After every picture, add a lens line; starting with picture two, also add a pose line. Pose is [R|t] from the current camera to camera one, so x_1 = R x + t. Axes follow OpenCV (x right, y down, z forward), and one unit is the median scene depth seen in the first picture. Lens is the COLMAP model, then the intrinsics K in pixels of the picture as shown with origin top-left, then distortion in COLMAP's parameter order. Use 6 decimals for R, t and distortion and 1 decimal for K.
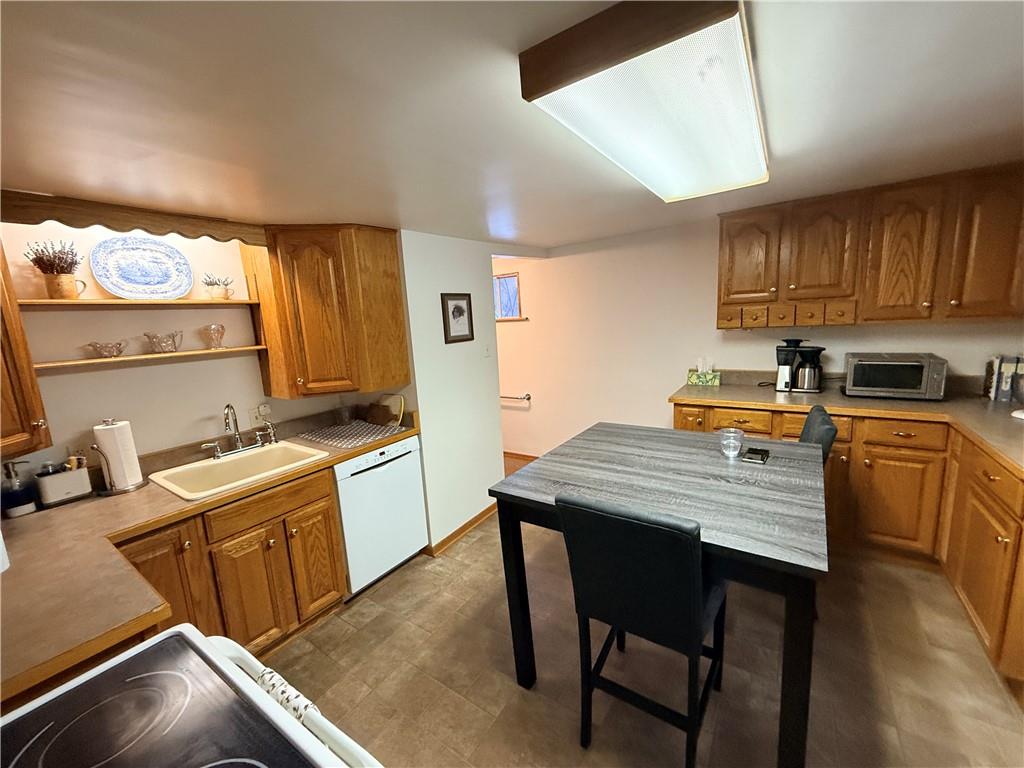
lens RADIAL K [[411.3, 0, 509.1], [0, 411.3, 385.9], [0, 0, 1]] dist [0.000527, 0.000139]
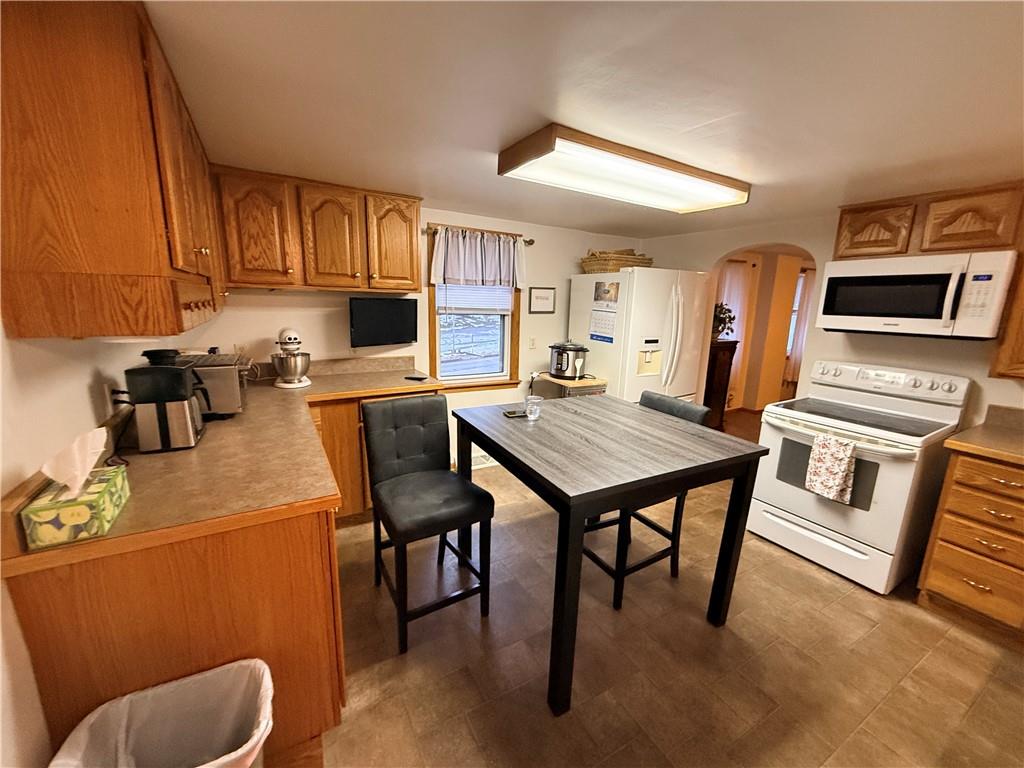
lens RADIAL K [[411.3, 0, 511.2], [0, 411.3, 384.5], [0, 0, 1]] dist [0.000527, 0.000139]
pose [[-0.903939, -0.053689, 0.424278, 0.106422], [0.096605, 0.940811, 0.324872, -0.307896], [-0.416608, 0.334651, -0.845249, 1.992448]]
